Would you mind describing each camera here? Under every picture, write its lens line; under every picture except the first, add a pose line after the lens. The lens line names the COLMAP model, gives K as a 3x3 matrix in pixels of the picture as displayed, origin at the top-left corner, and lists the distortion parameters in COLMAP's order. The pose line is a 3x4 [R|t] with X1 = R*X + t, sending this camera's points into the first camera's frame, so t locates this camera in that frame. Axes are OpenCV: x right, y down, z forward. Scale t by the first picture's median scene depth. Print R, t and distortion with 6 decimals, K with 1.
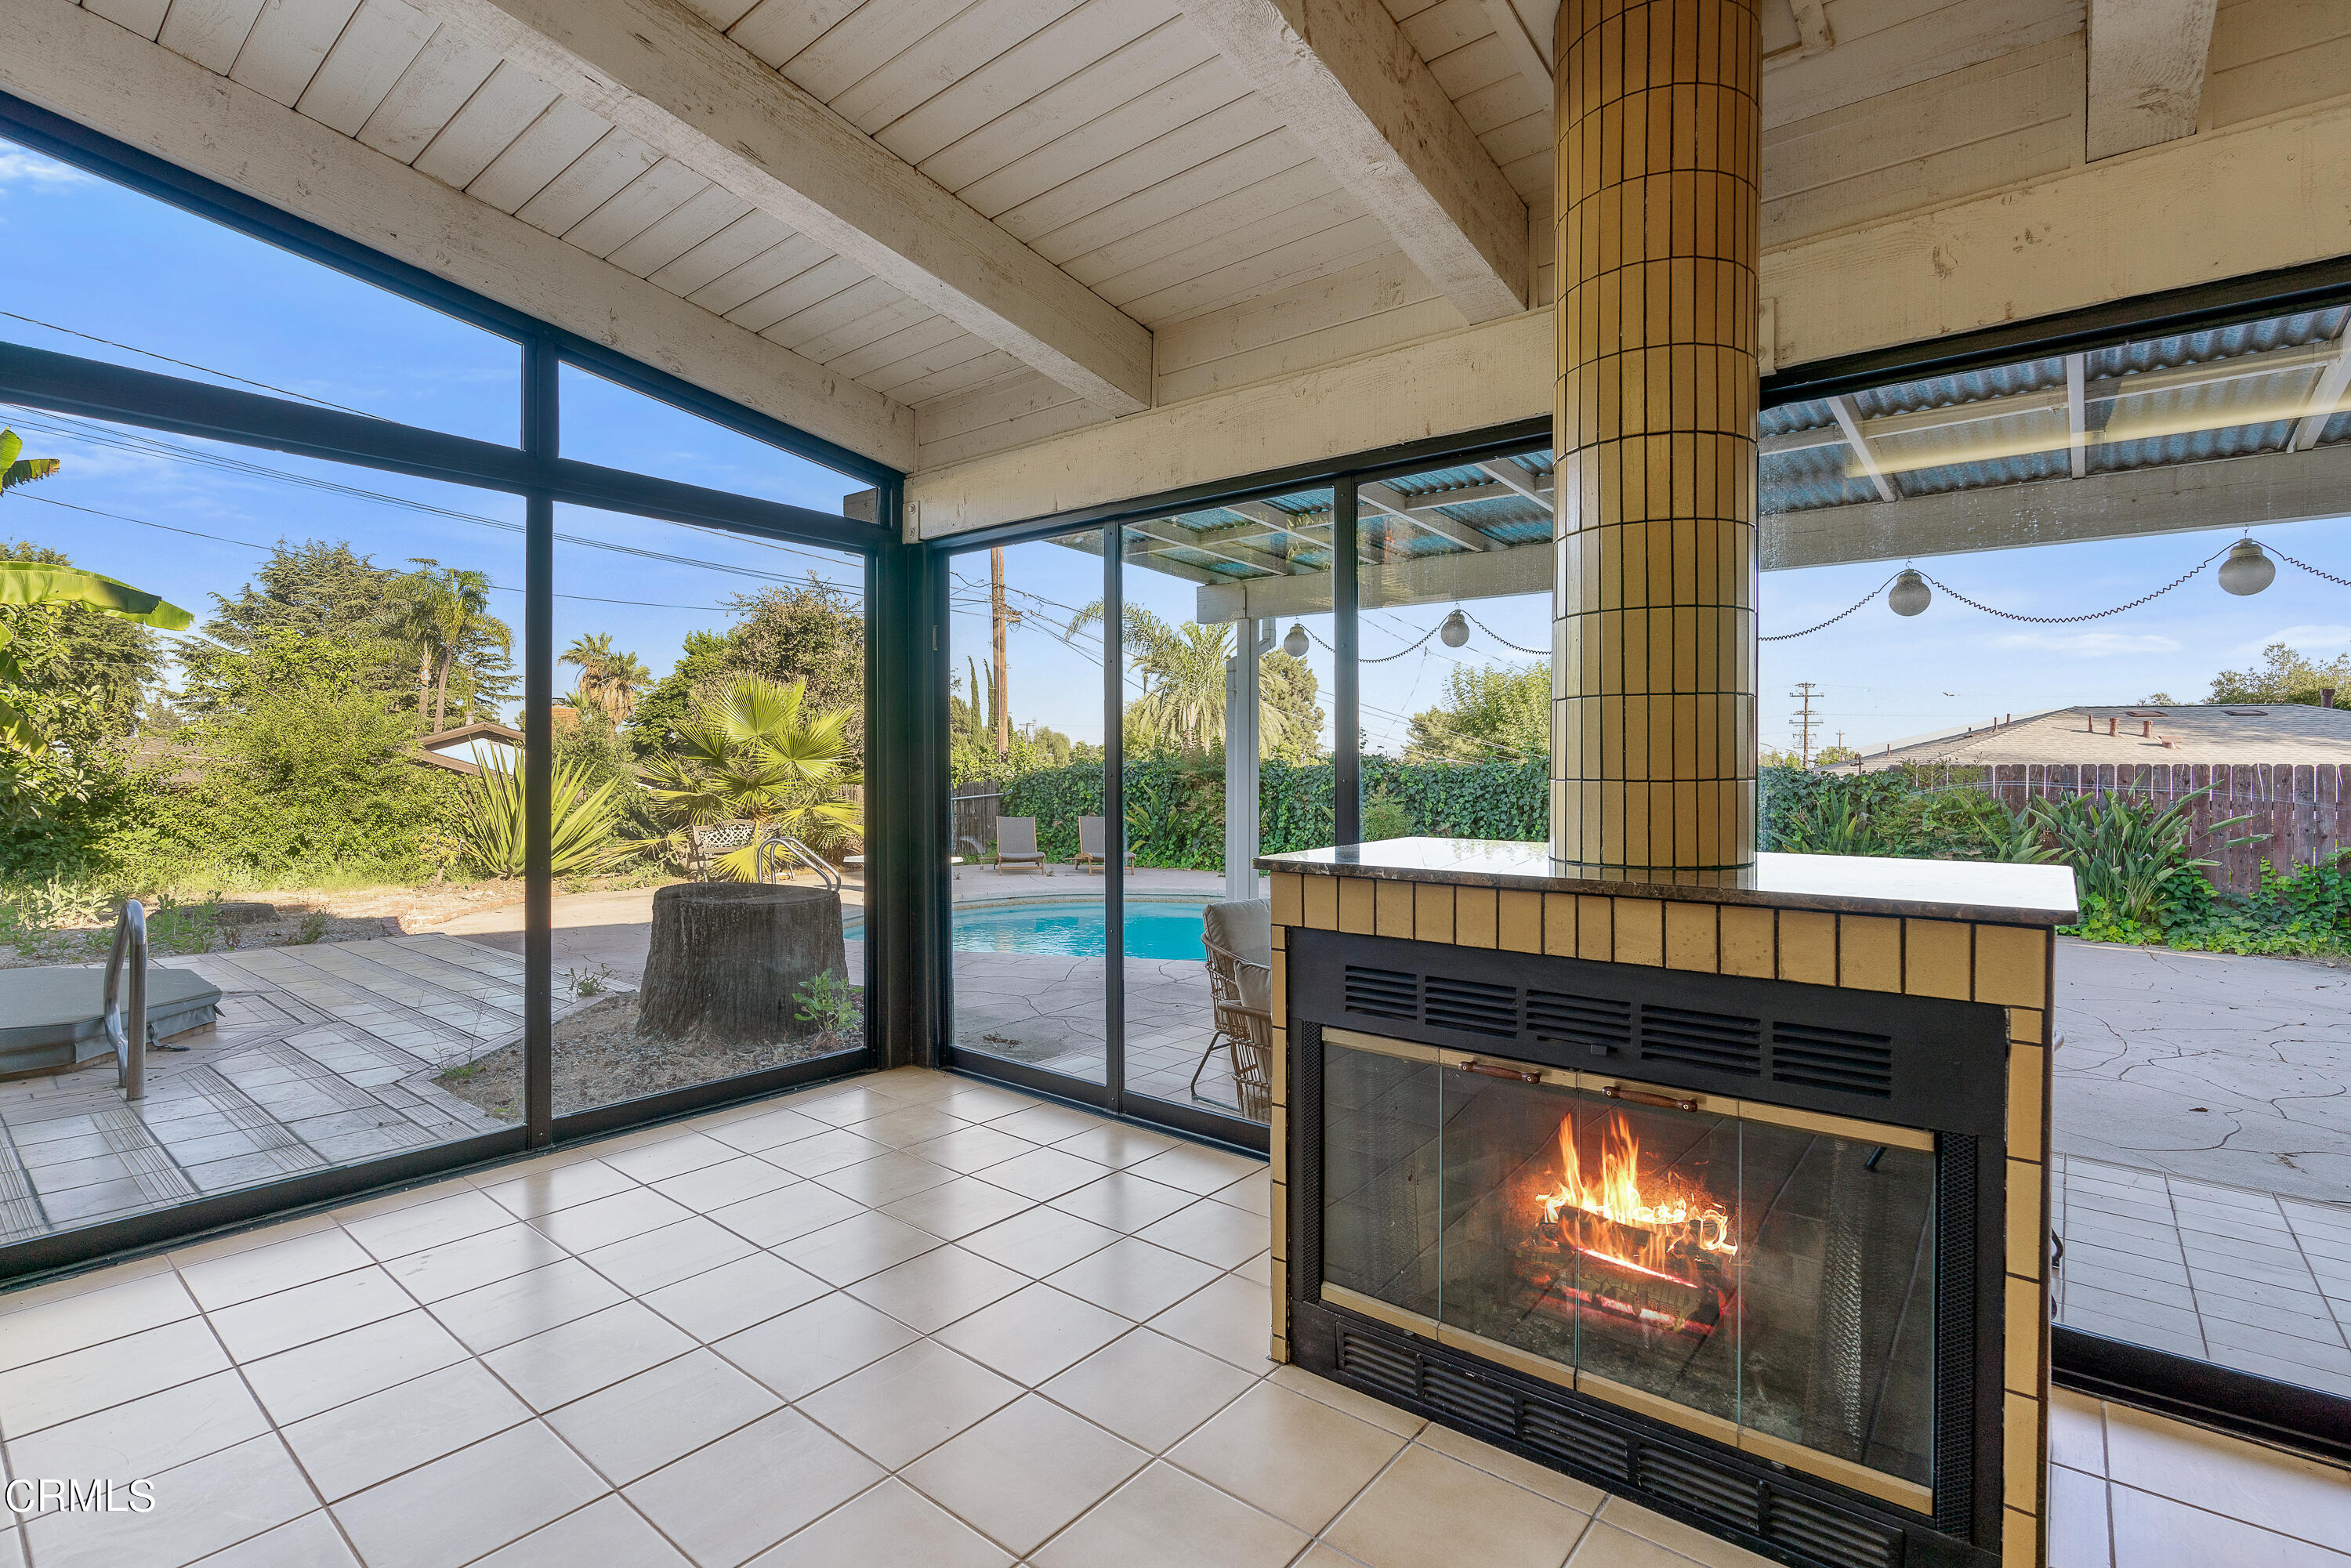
lens RADIAL K [[1084.9, 0, 1180.3], [0, 1084.9, 782.1], [0, 0, 1]] dist [-0.005293, 0.001887]
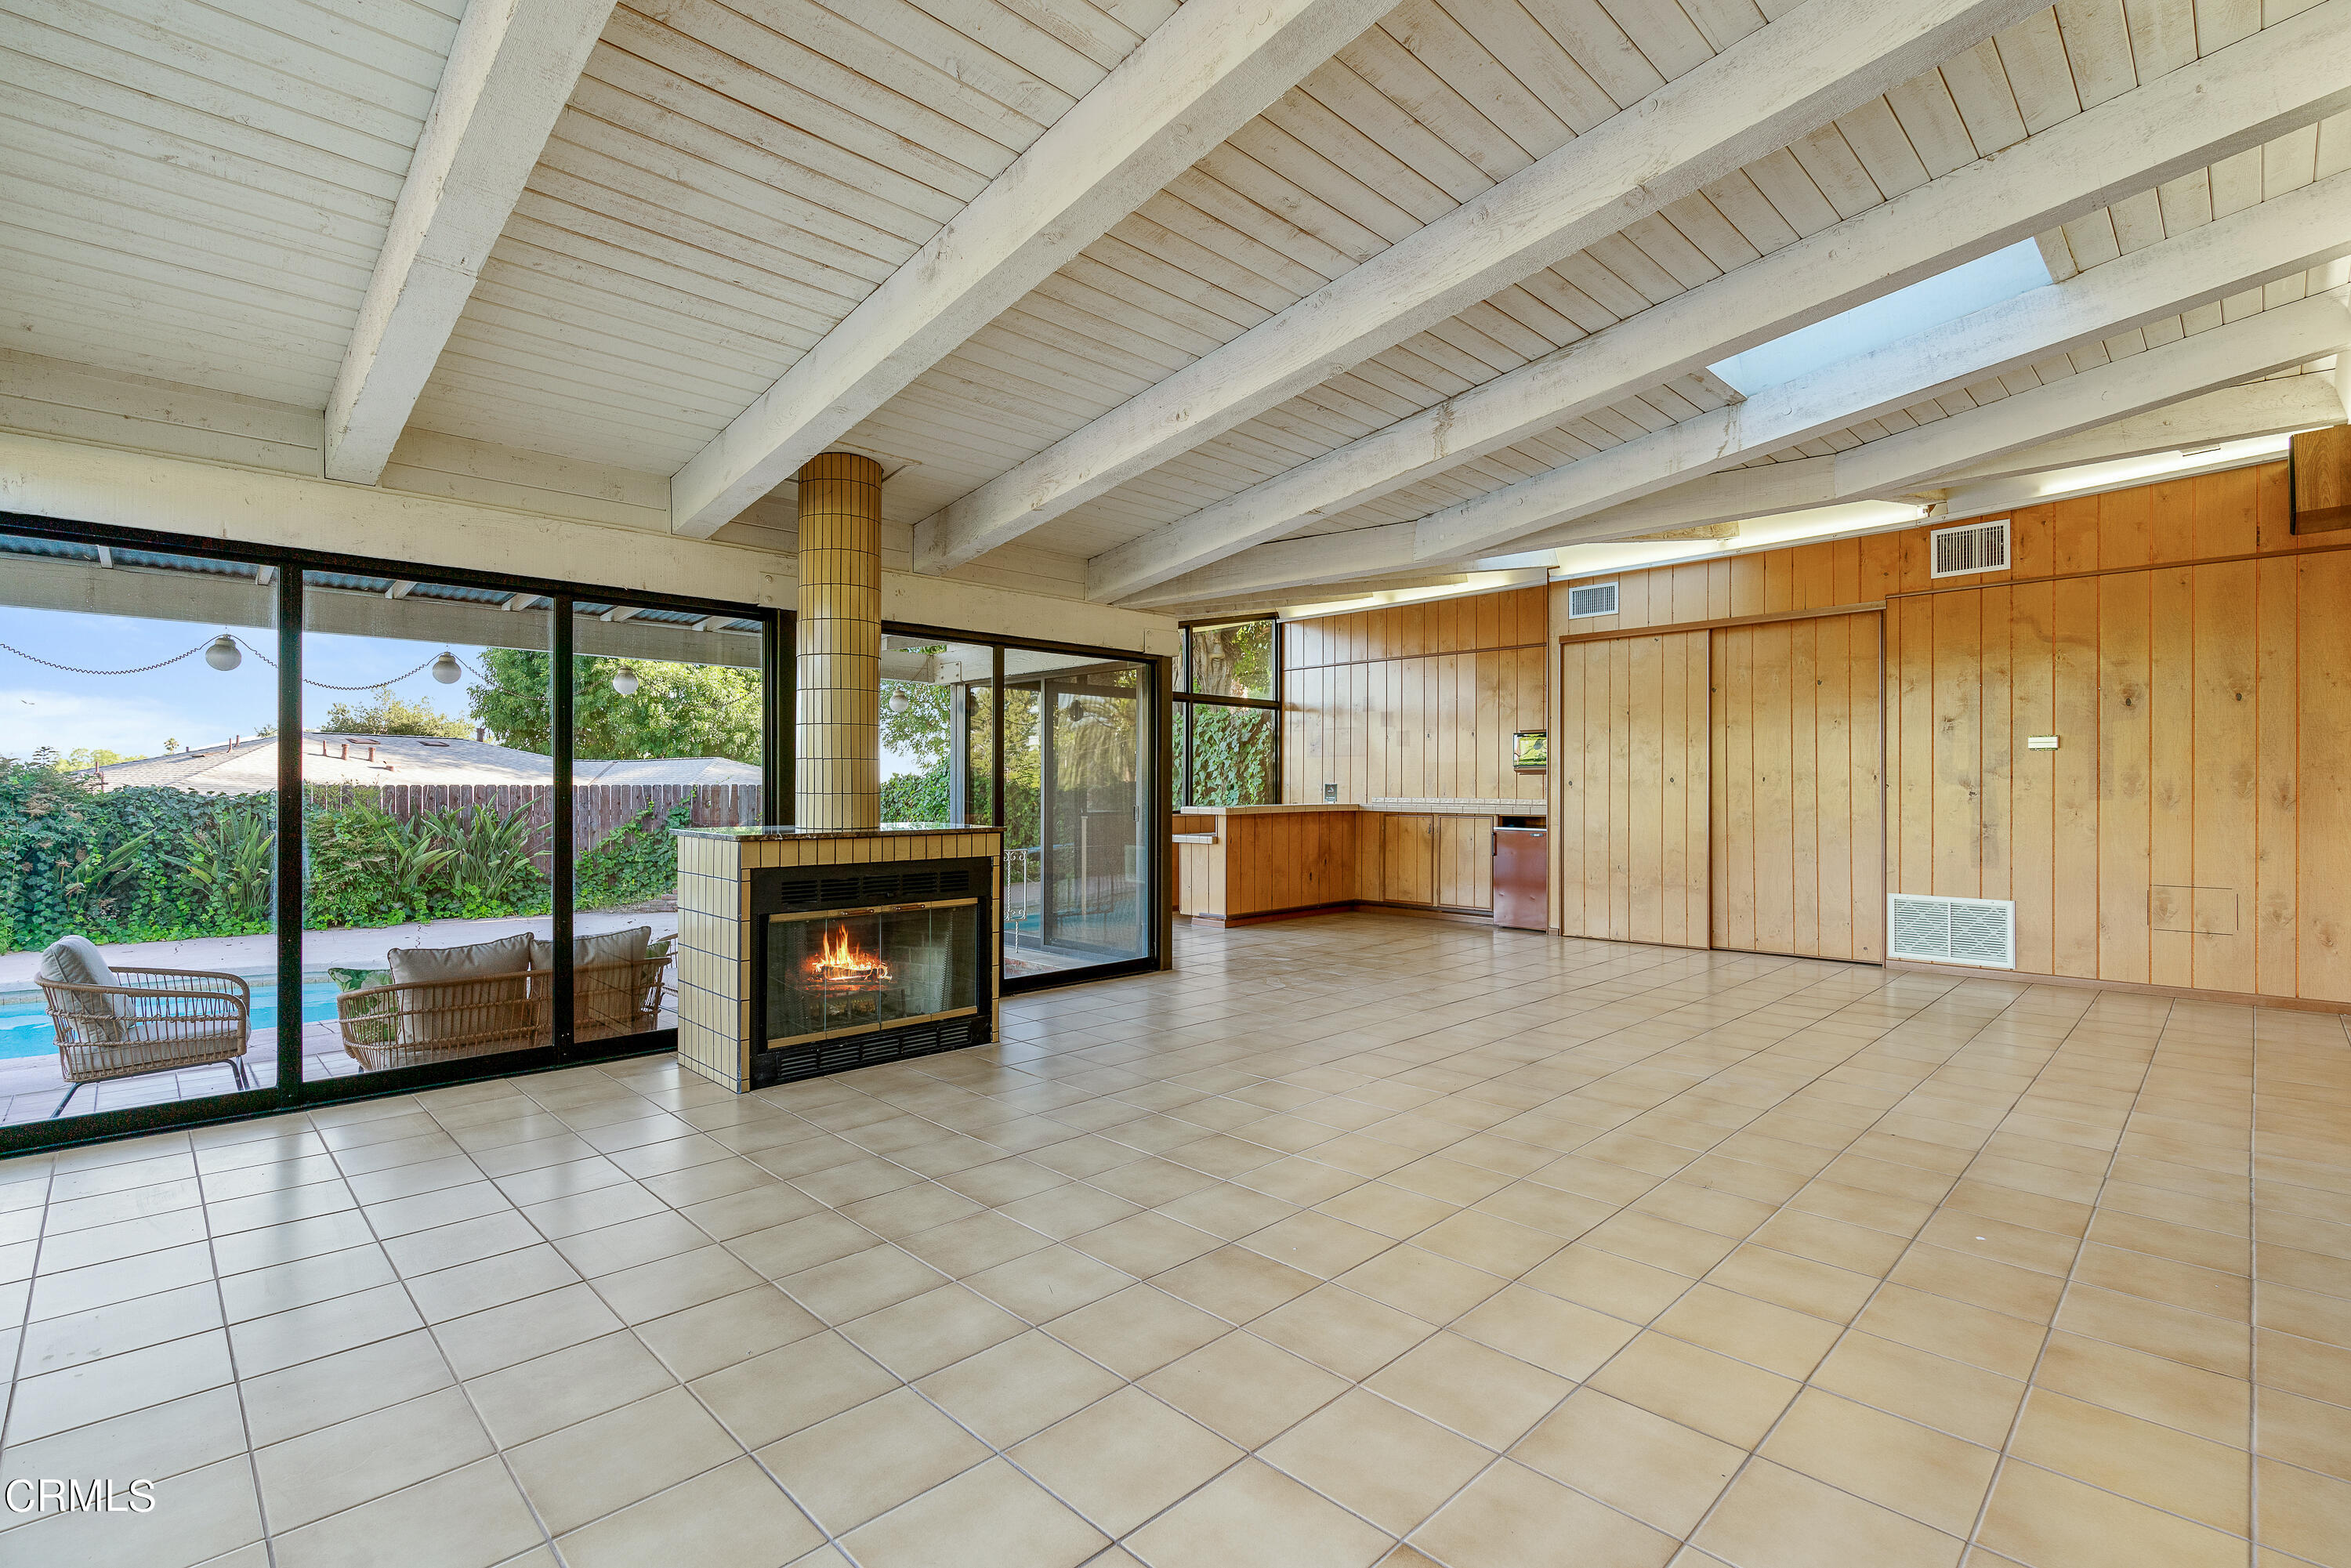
lens RADIAL K [[1084.9, 0, 1166.1], [0, 1084.9, 788.2], [0, 0, 1]] dist [-0.005293, 0.001887]
pose [[0.120593, -0.001136, 0.992701, -0.300997], [0.013388, 0.999910, -0.000482, -0.000617], [-0.992612, 0.013348, 0.120597, 0.000526]]
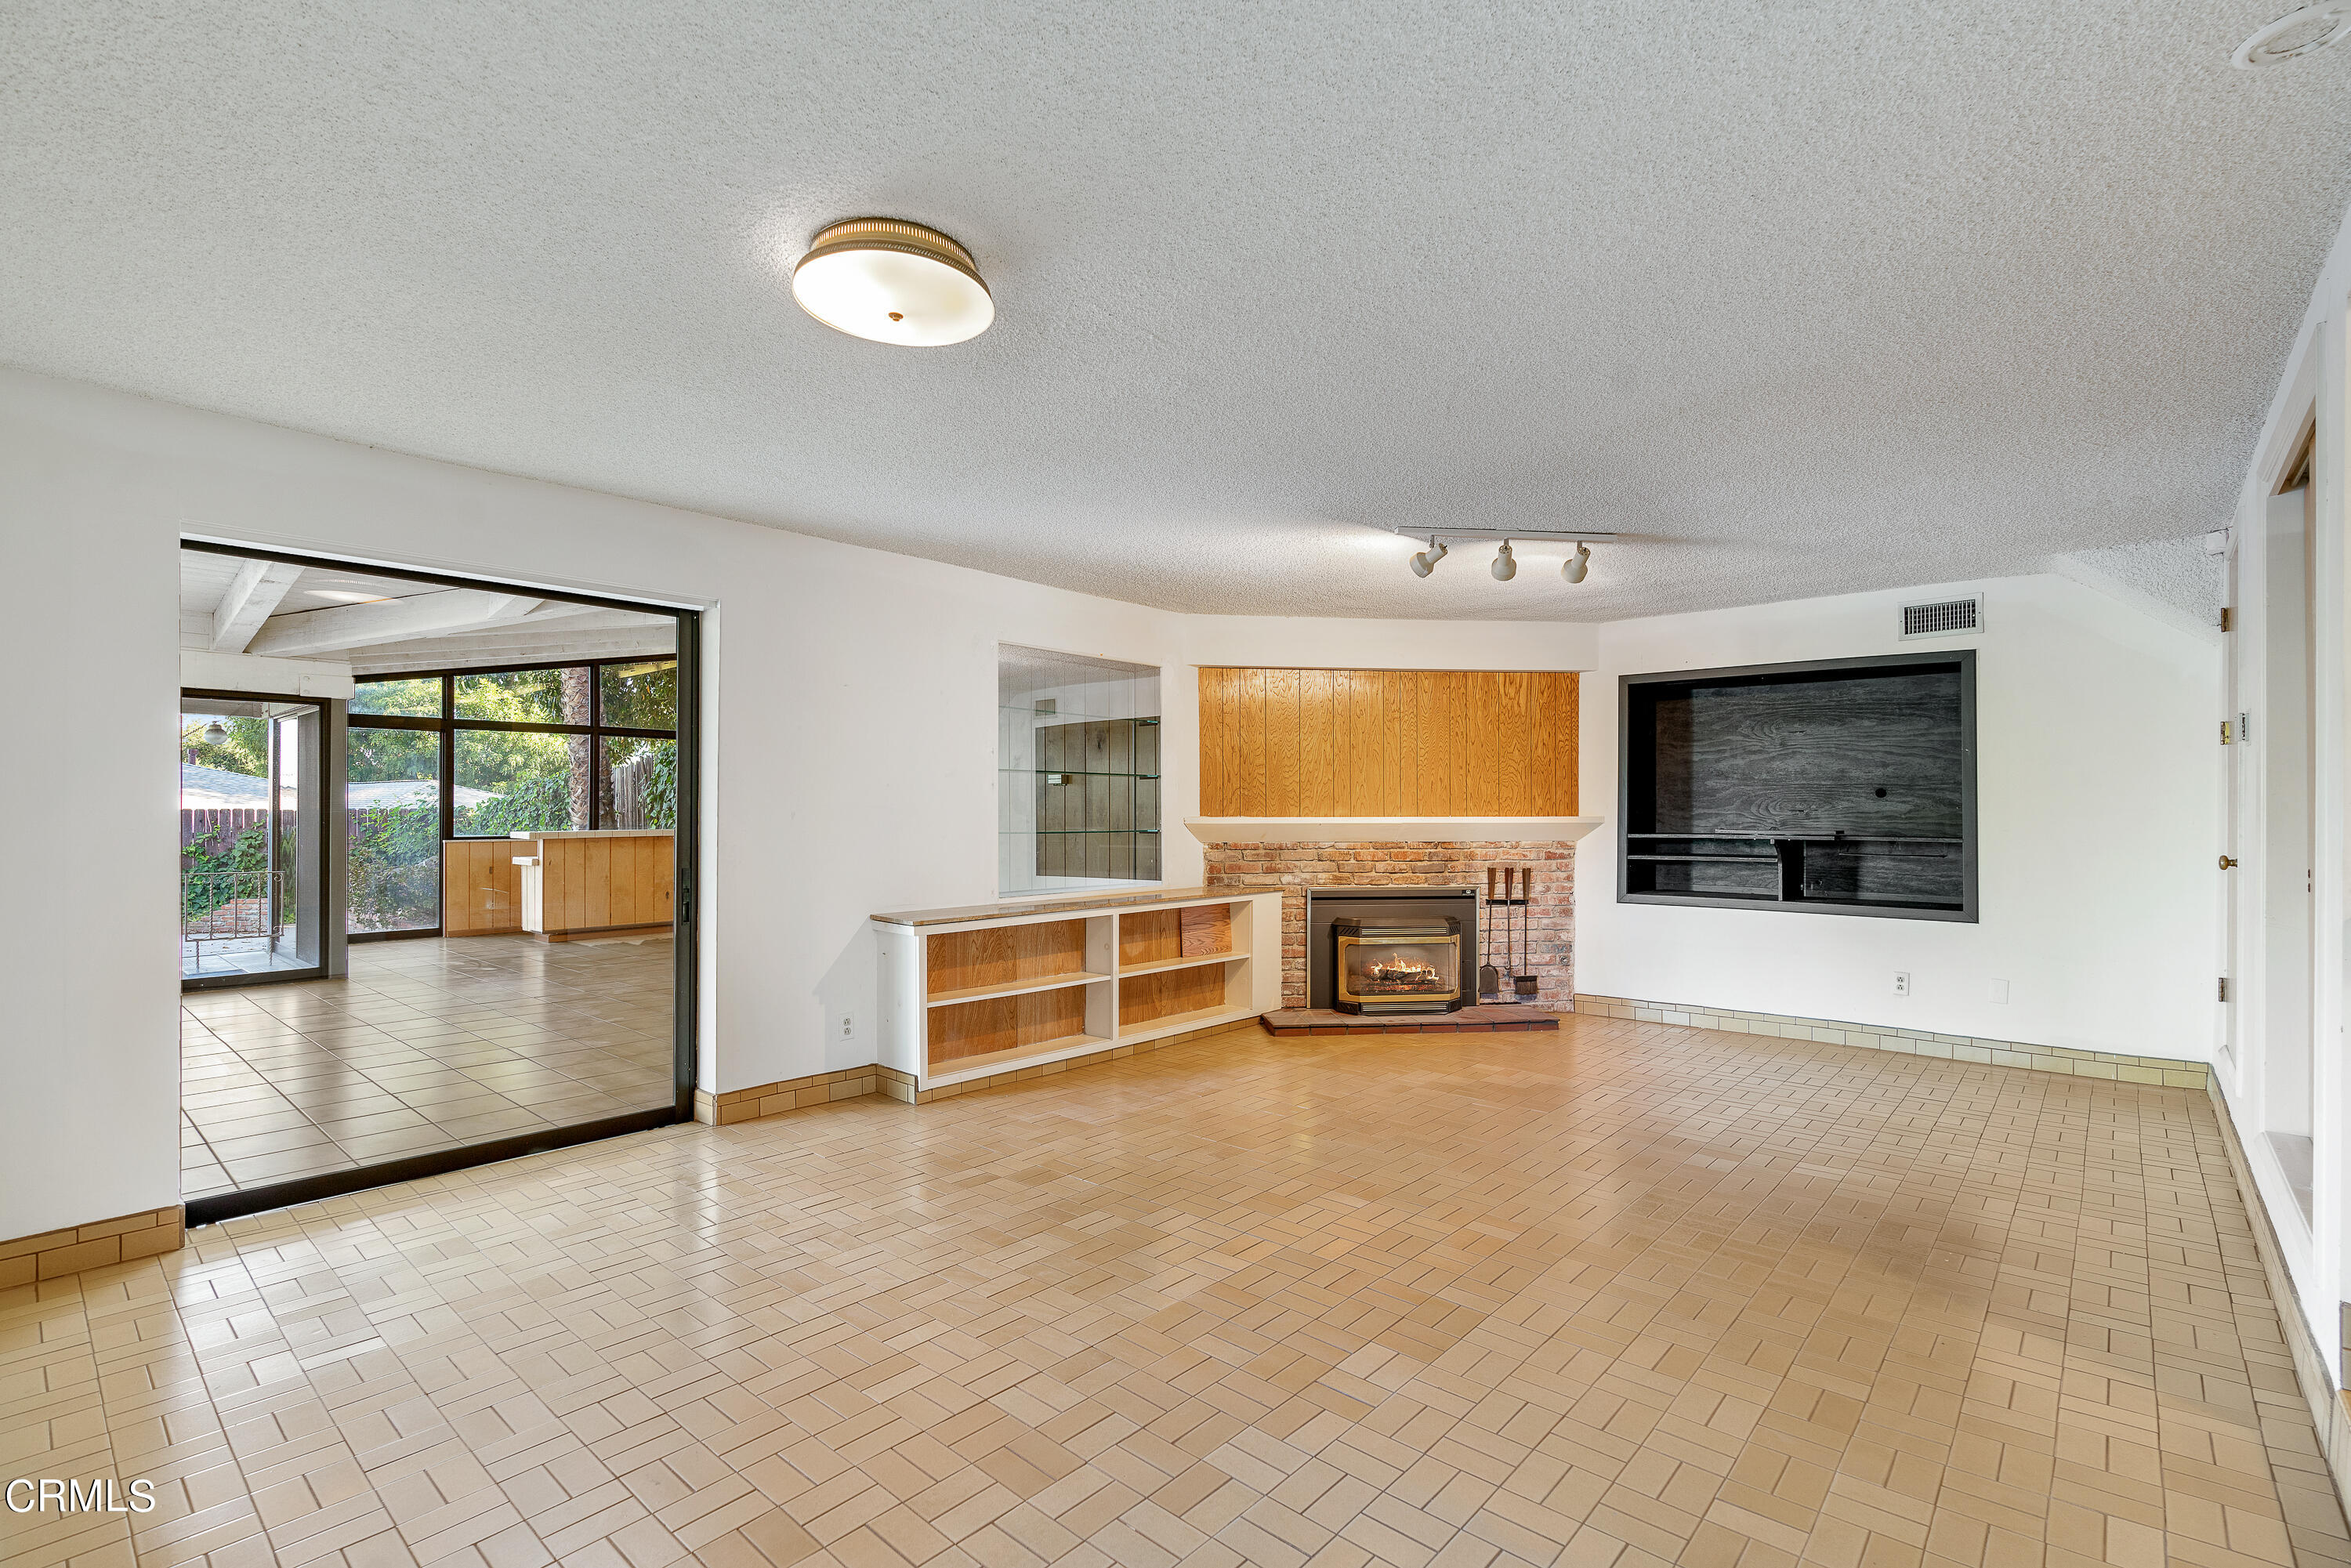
lens RADIAL K [[1084.9, 0, 1163.6], [0, 1084.9, 801.0], [0, 0, 1]] dist [-0.005293, 0.001887]
pose [[0.041900, 0.008417, 0.999086, -0.347334], [0.011219, 0.999898, -0.008895, 0.001284], [-0.999059, 0.011581, 0.041801, -0.399229]]
